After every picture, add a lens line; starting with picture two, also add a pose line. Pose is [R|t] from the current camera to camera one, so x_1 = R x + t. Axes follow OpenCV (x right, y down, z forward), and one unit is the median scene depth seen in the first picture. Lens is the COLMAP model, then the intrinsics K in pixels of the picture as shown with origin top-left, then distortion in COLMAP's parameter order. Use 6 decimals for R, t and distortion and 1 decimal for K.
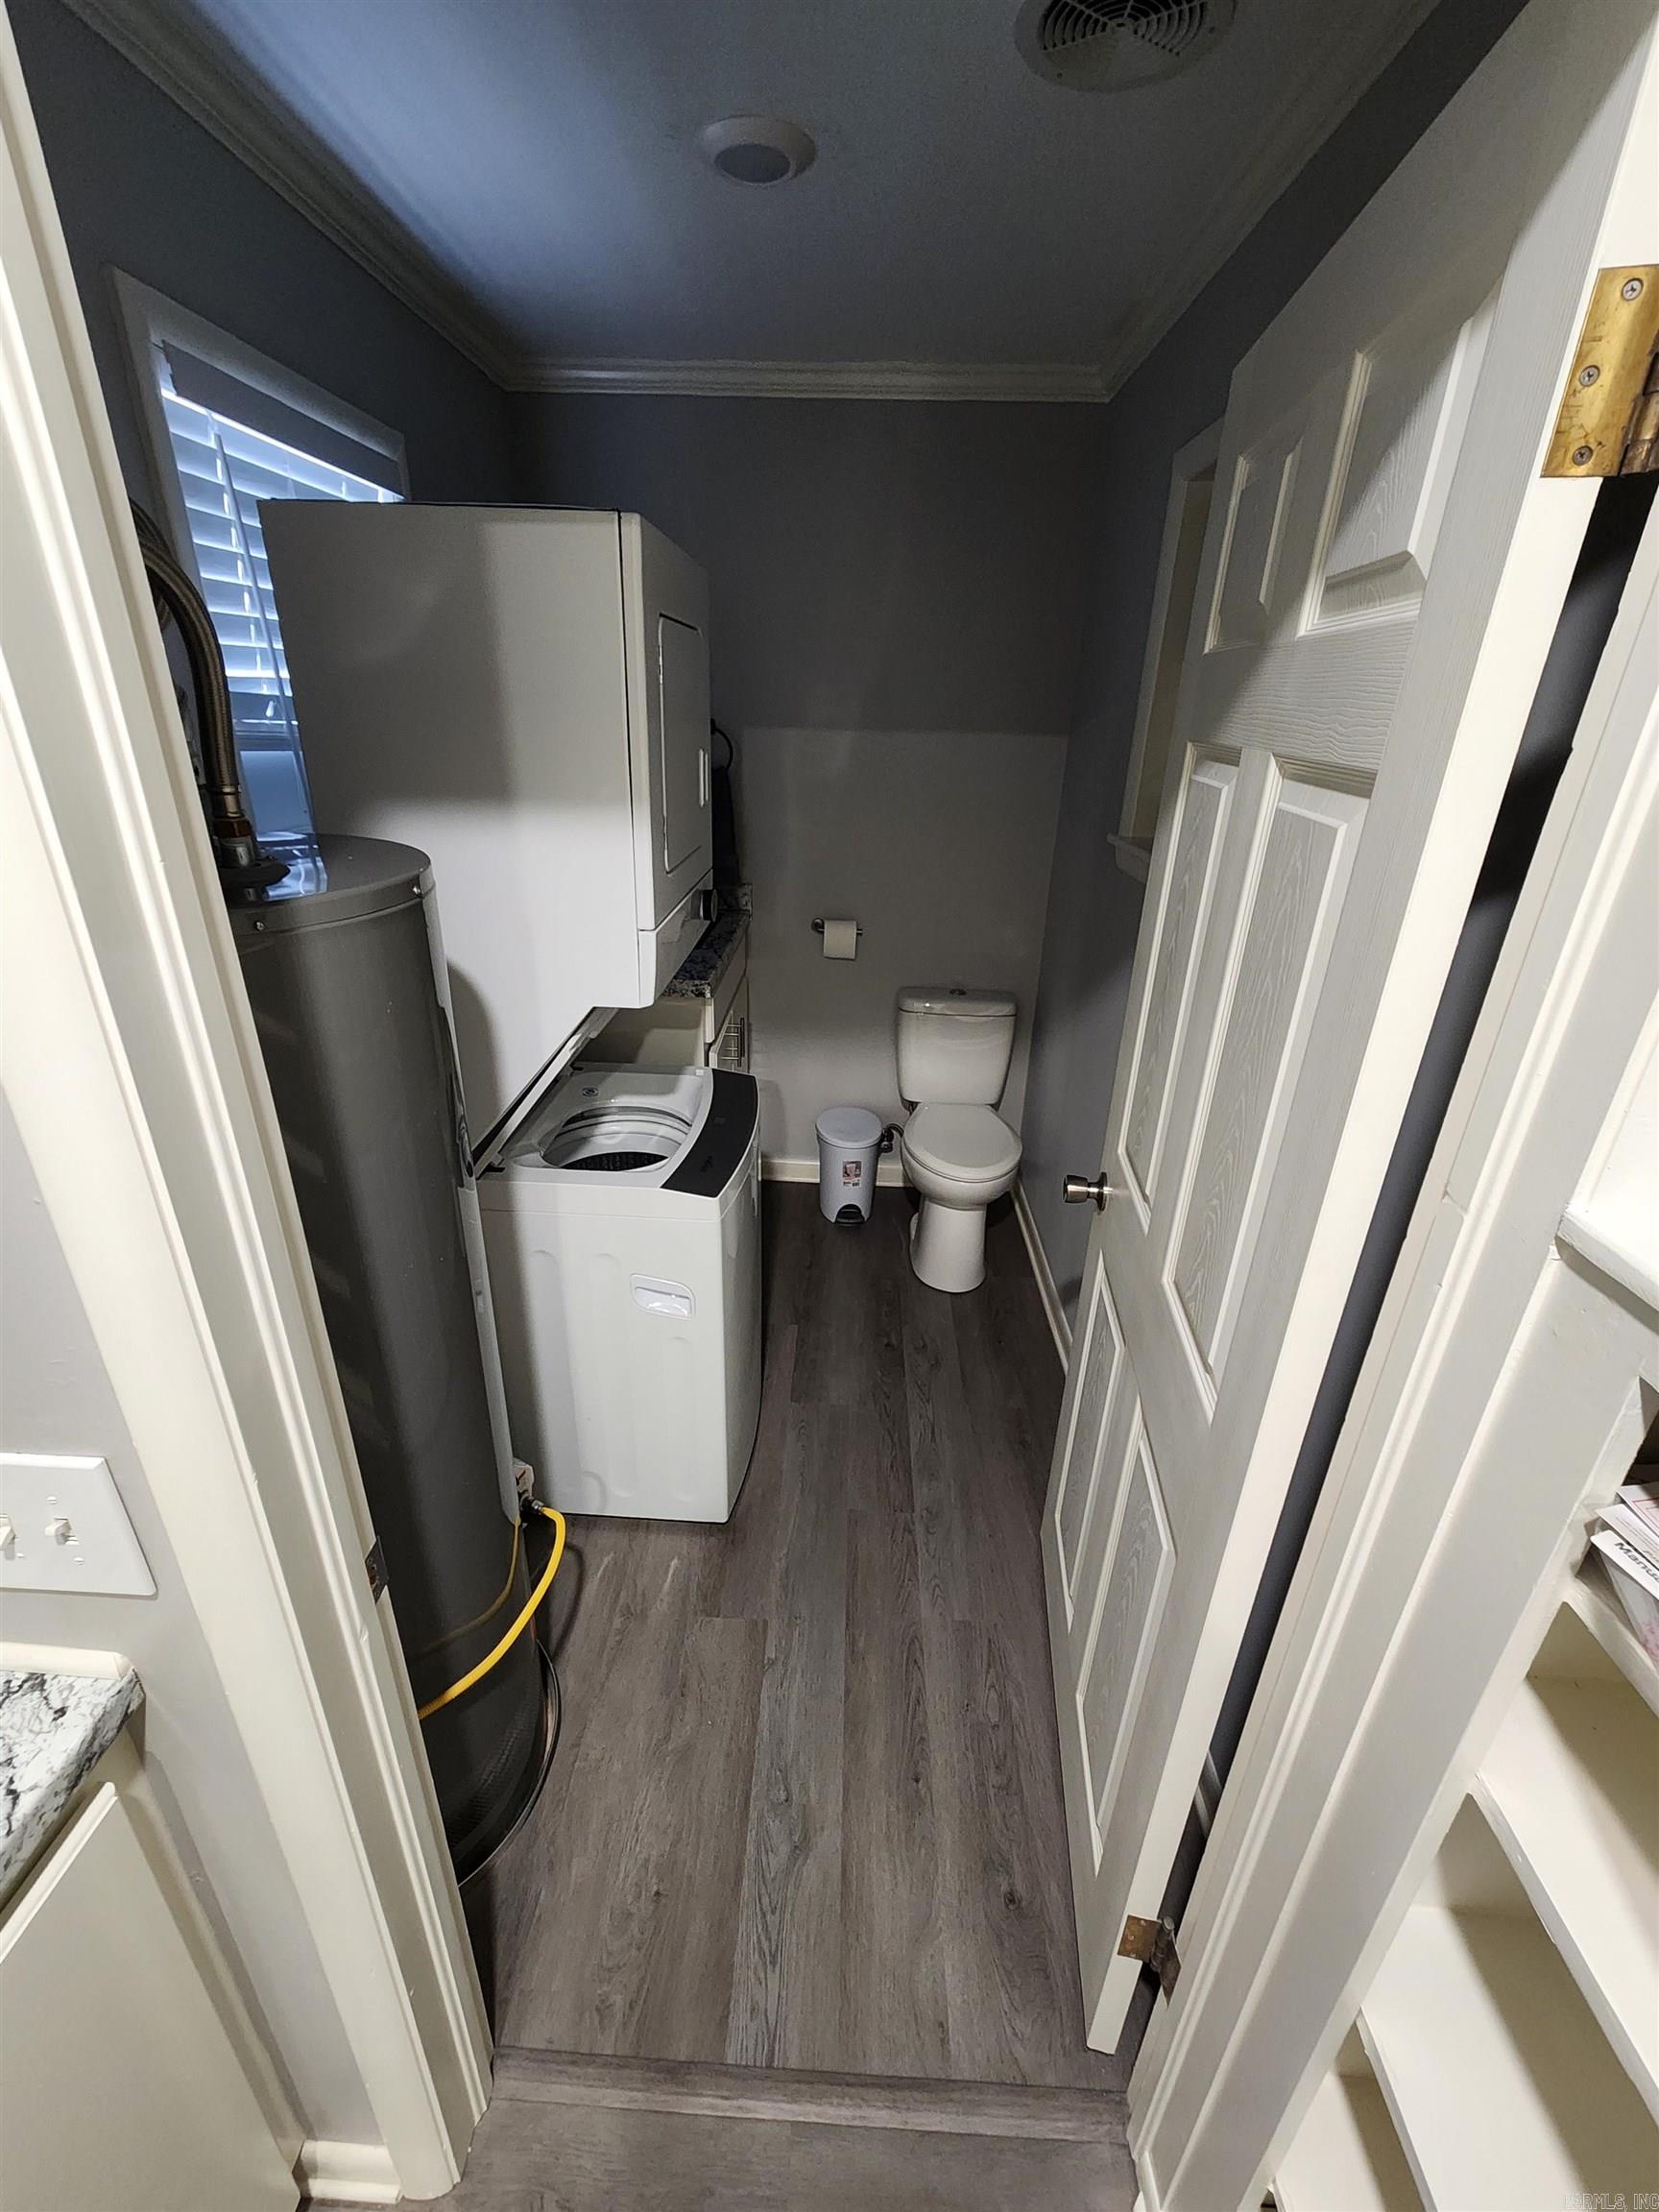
lens RADIAL K [[909.2, 0, 816.6], [0, 909.2, 1099.3], [0, 0, 1]] dist [-0.000475, 0.000046]
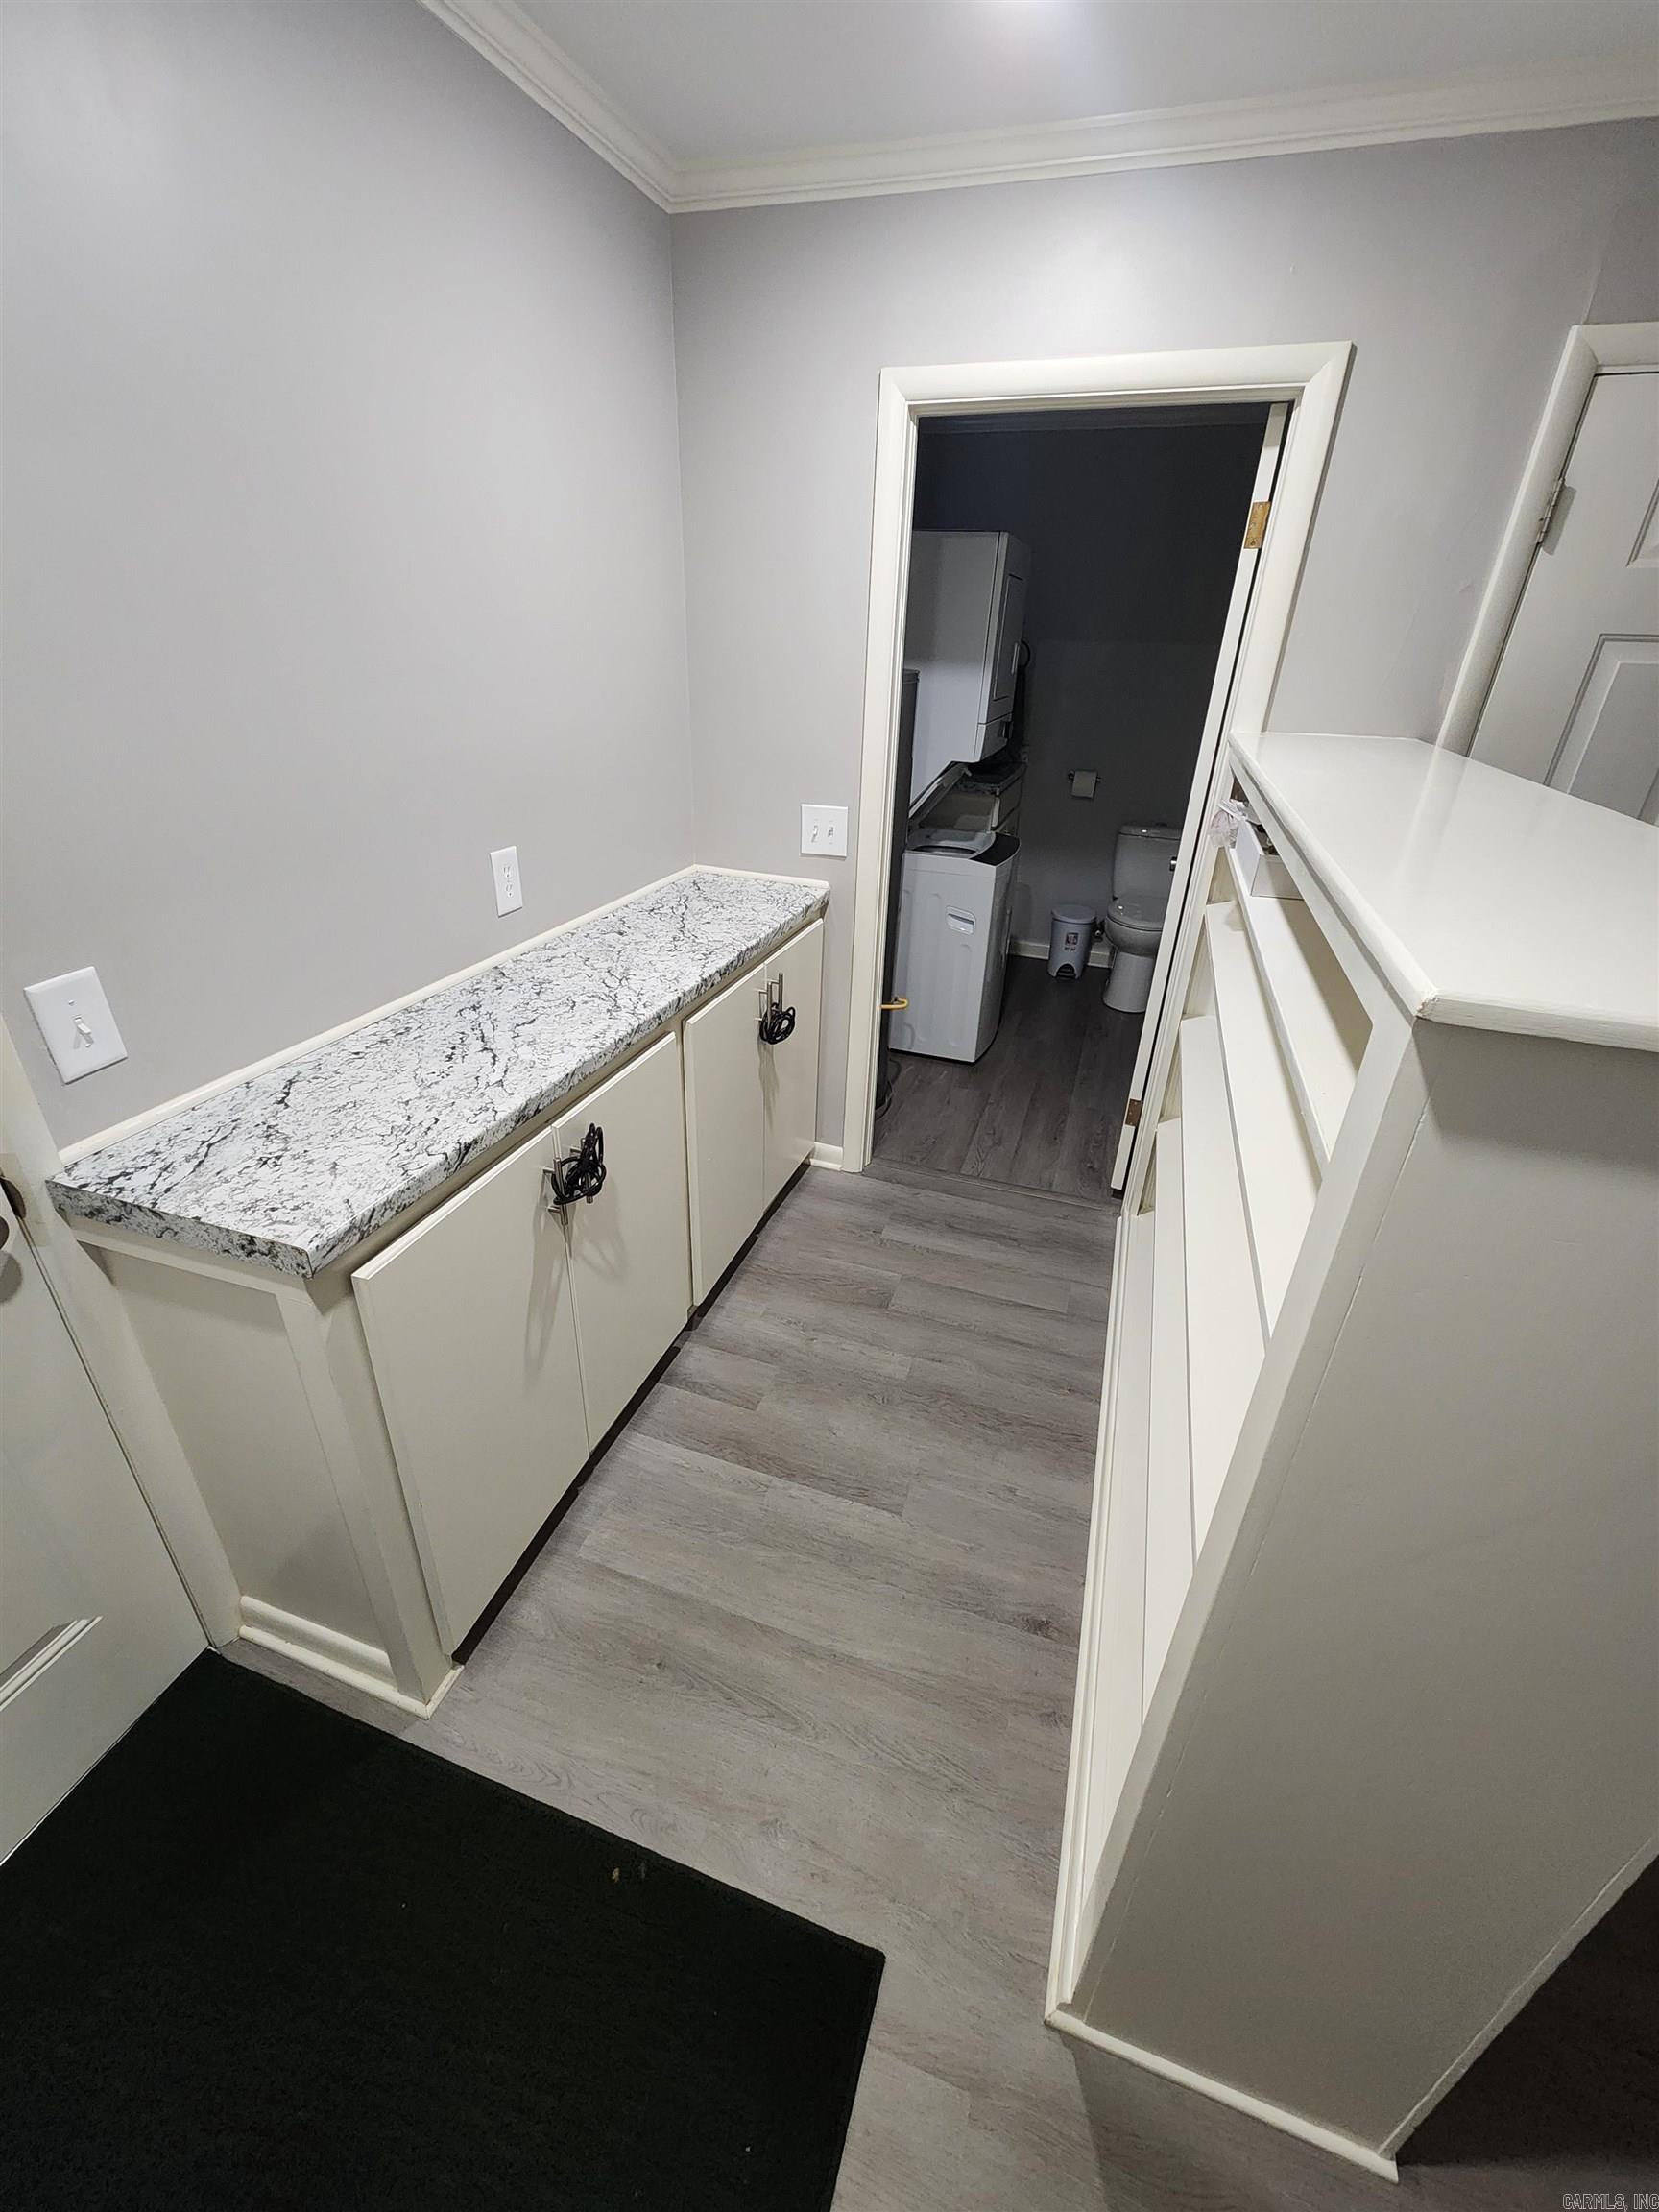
lens RADIAL K [[909.2, 0, 816.6], [0, 909.2, 1099.3], [0, 0, 1]] dist [-0.000475, 0.000046]
pose [[0.958539, 0.133210, -0.251910, 0.070222], [-0.120052, 0.990506, 0.066971, 0.423139], [0.258439, -0.033952, 0.965431, -0.862206]]
